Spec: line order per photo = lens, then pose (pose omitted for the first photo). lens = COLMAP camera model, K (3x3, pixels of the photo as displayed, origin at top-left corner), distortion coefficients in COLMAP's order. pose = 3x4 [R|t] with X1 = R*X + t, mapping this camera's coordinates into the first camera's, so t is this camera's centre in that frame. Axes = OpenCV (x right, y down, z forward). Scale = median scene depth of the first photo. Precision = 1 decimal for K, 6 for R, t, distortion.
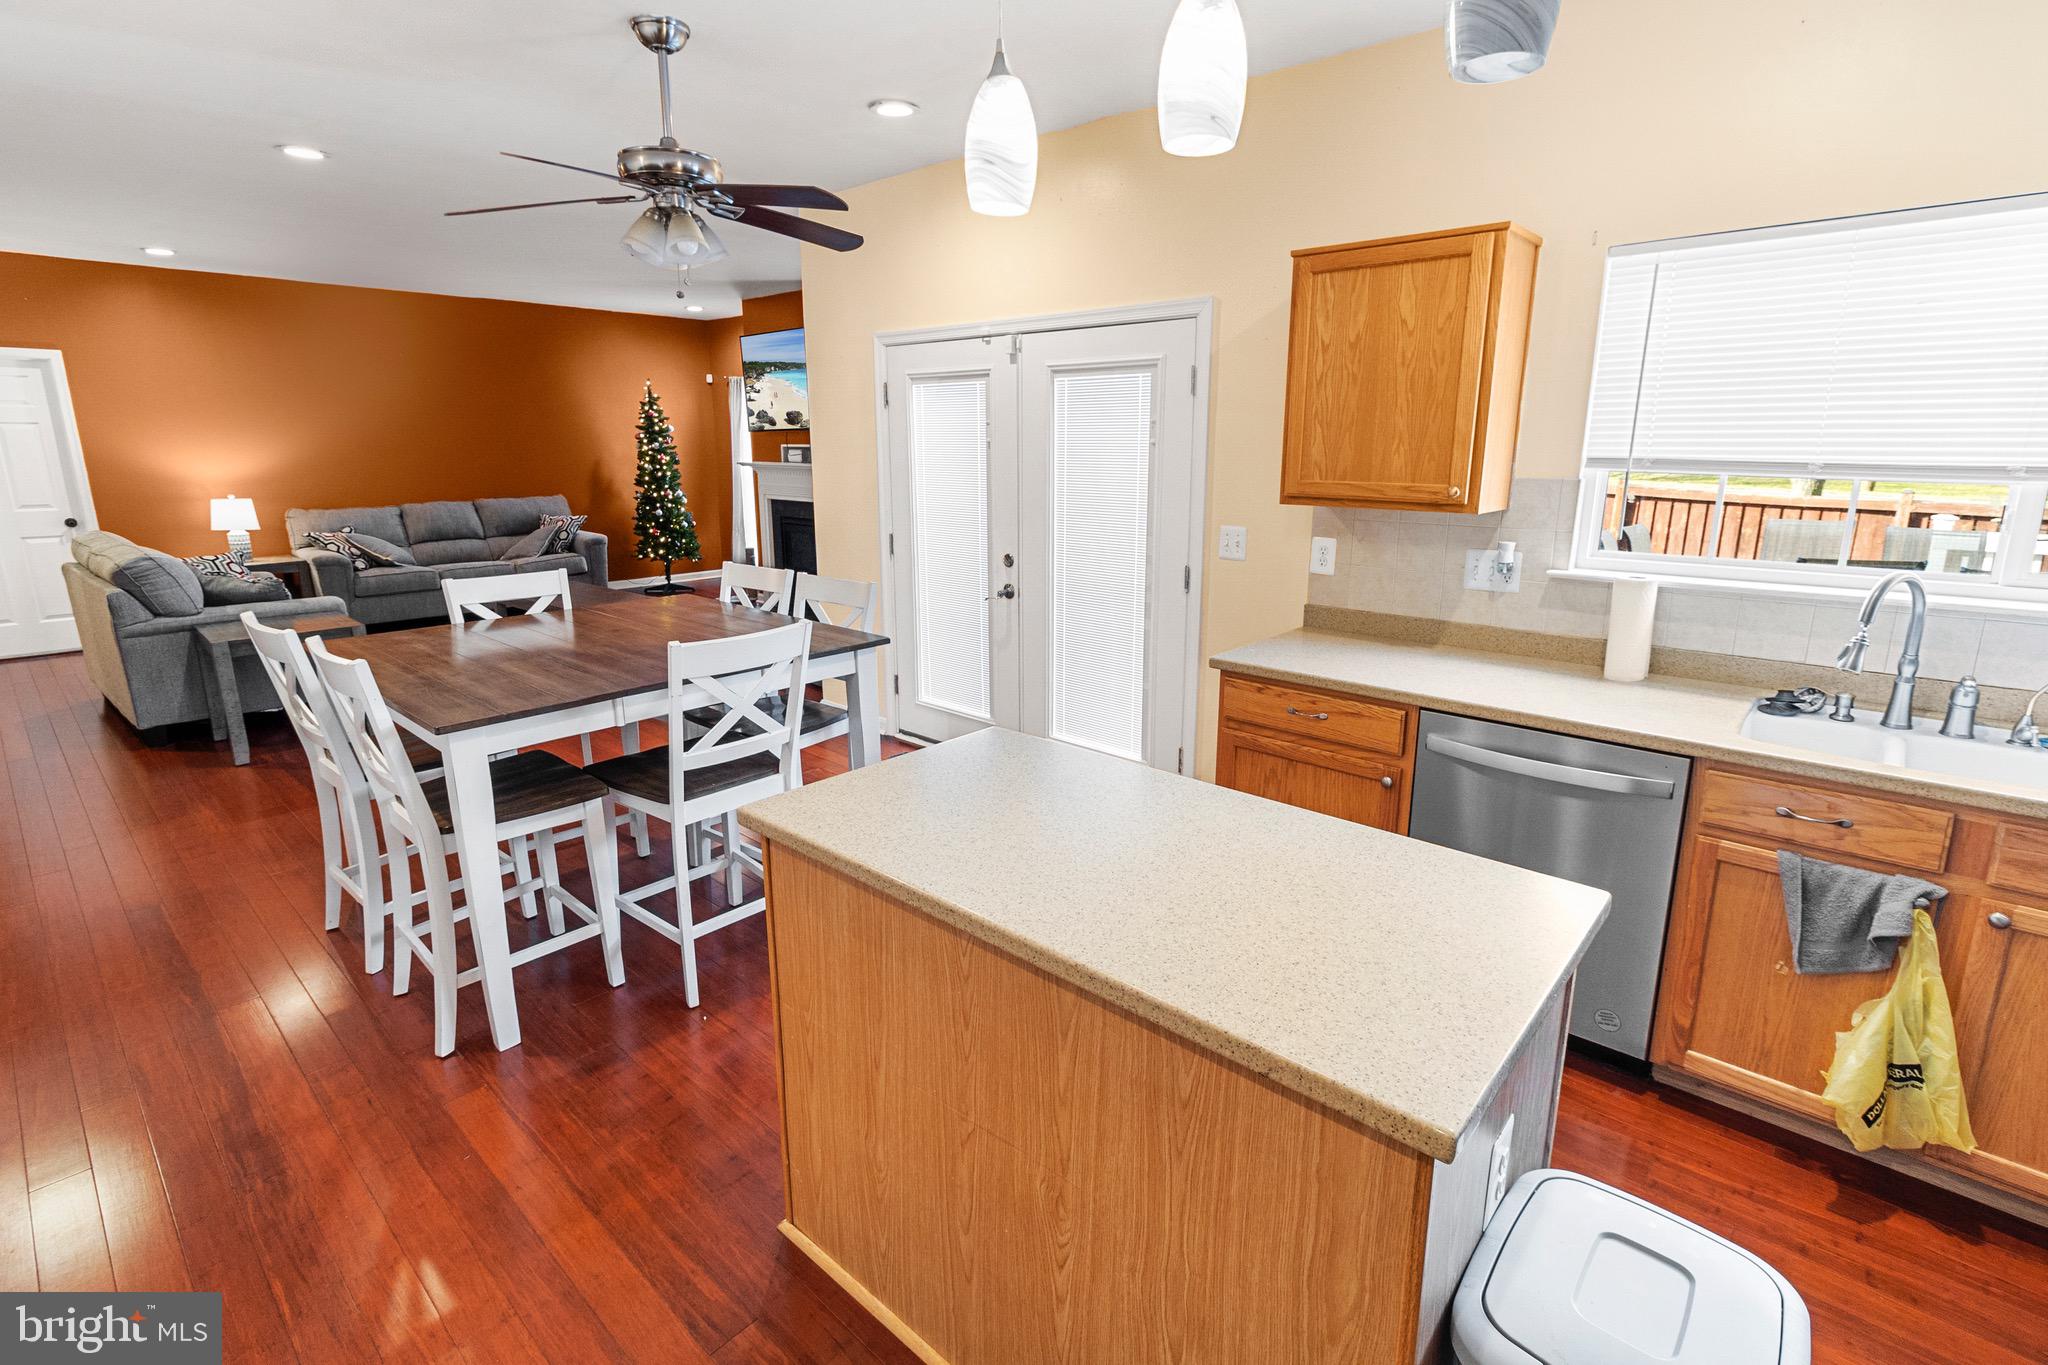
lens RADIAL K [[945.2, 0, 1036.3], [0, 945.2, 641.9], [0, 0, 1]] dist [0.019523, -0.000267]
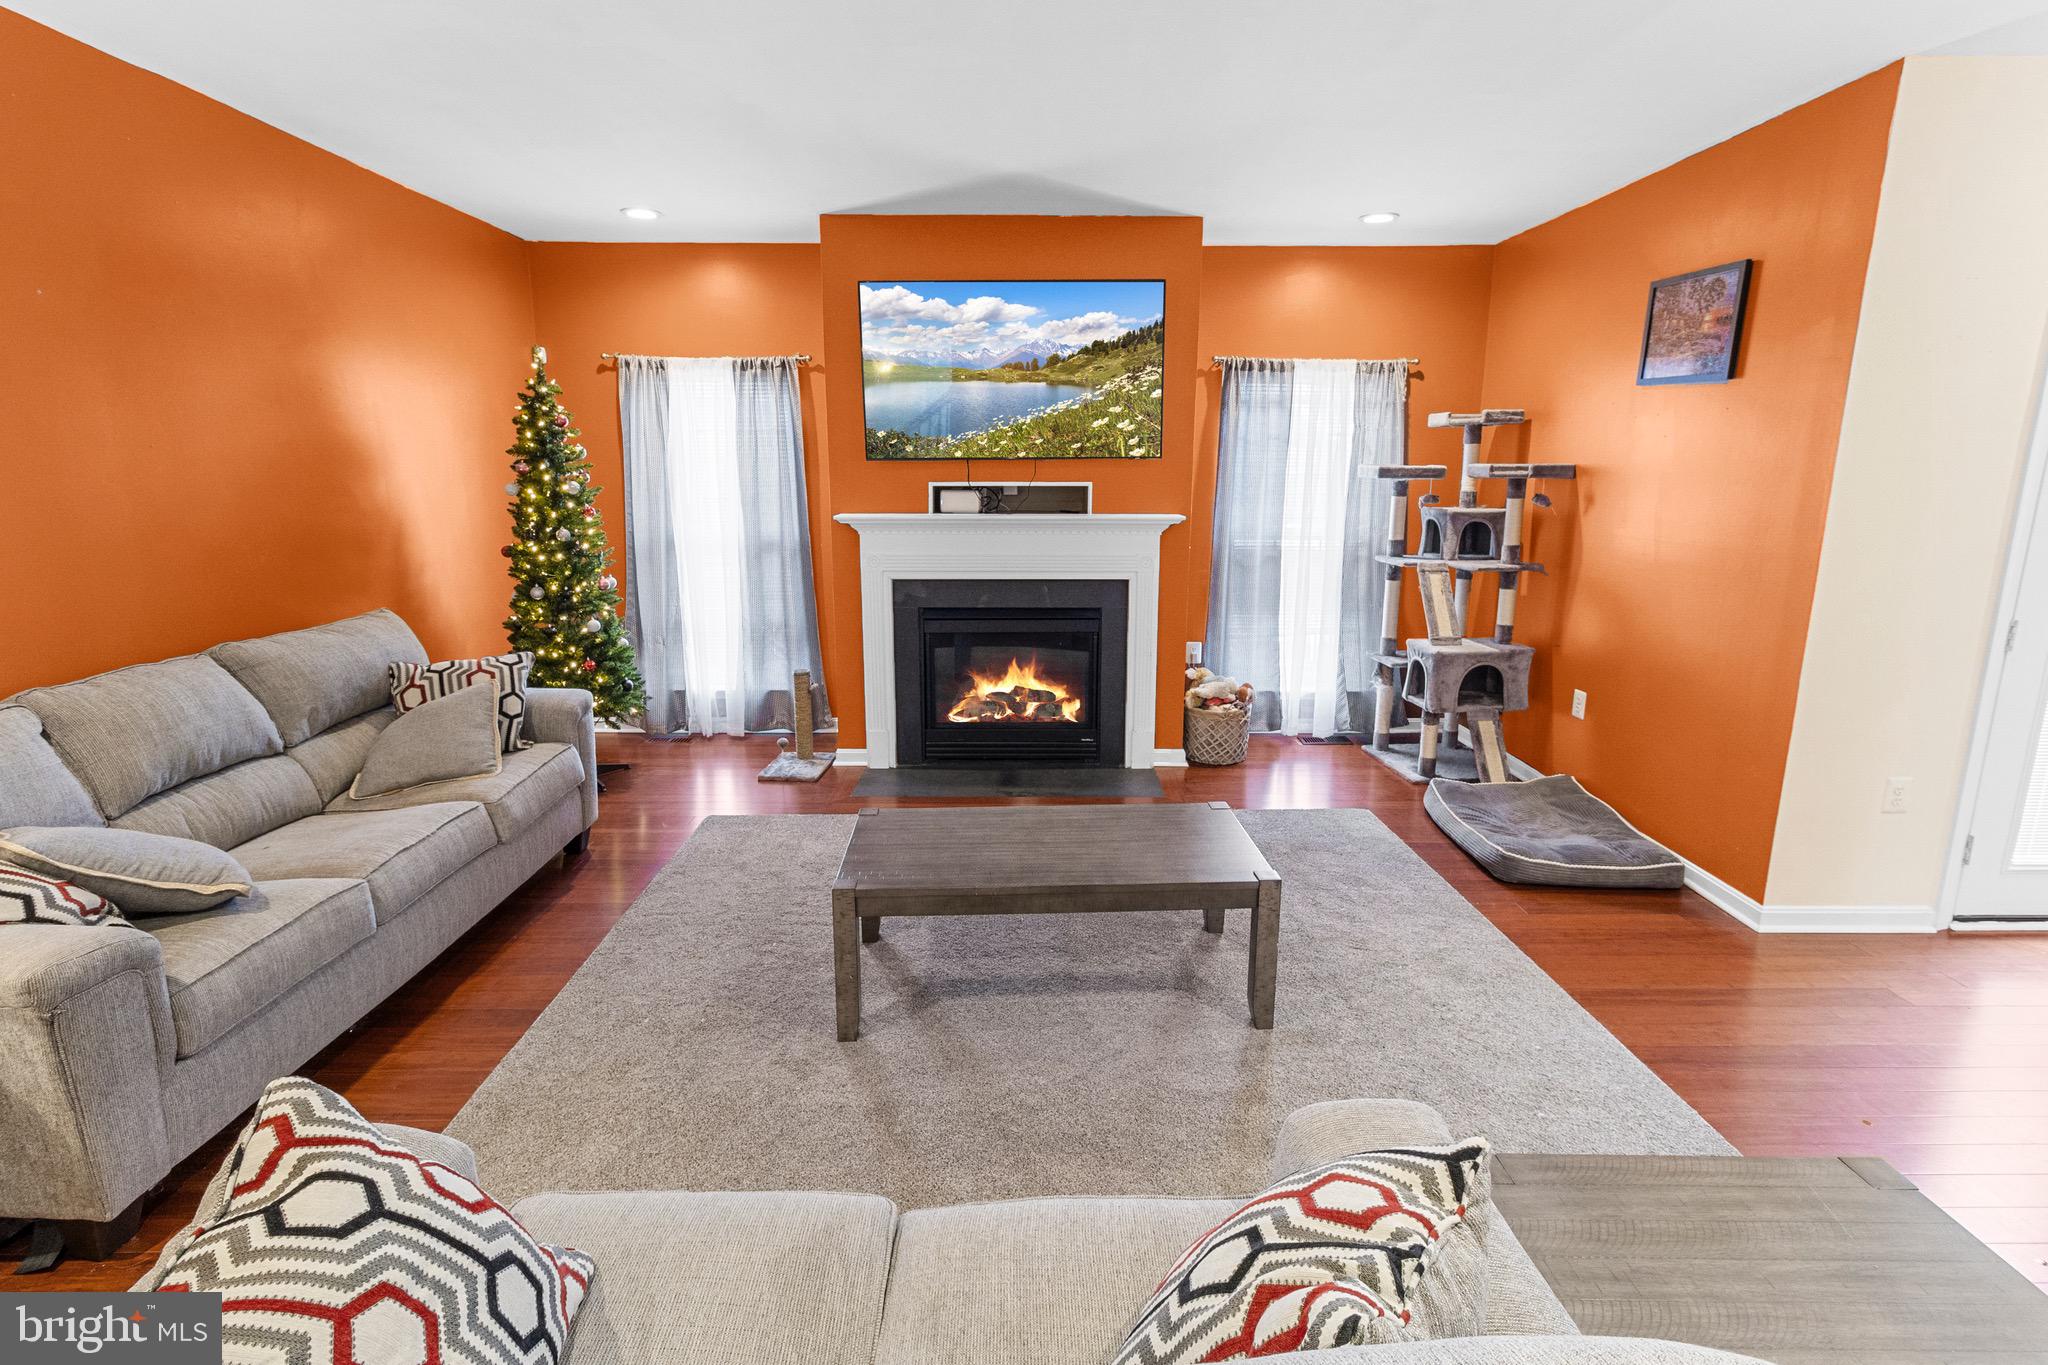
lens RADIAL K [[945.2, 0, 1036.3], [0, 945.2, 641.9], [0, 0, 1]] dist [0.019523, -0.000267]
pose [[0.744566, -0.125787, 0.655591, -0.694237], [0.142842, 0.989361, 0.027599, -0.137610], [-0.652087, 0.073097, 0.754612, 0.615639]]
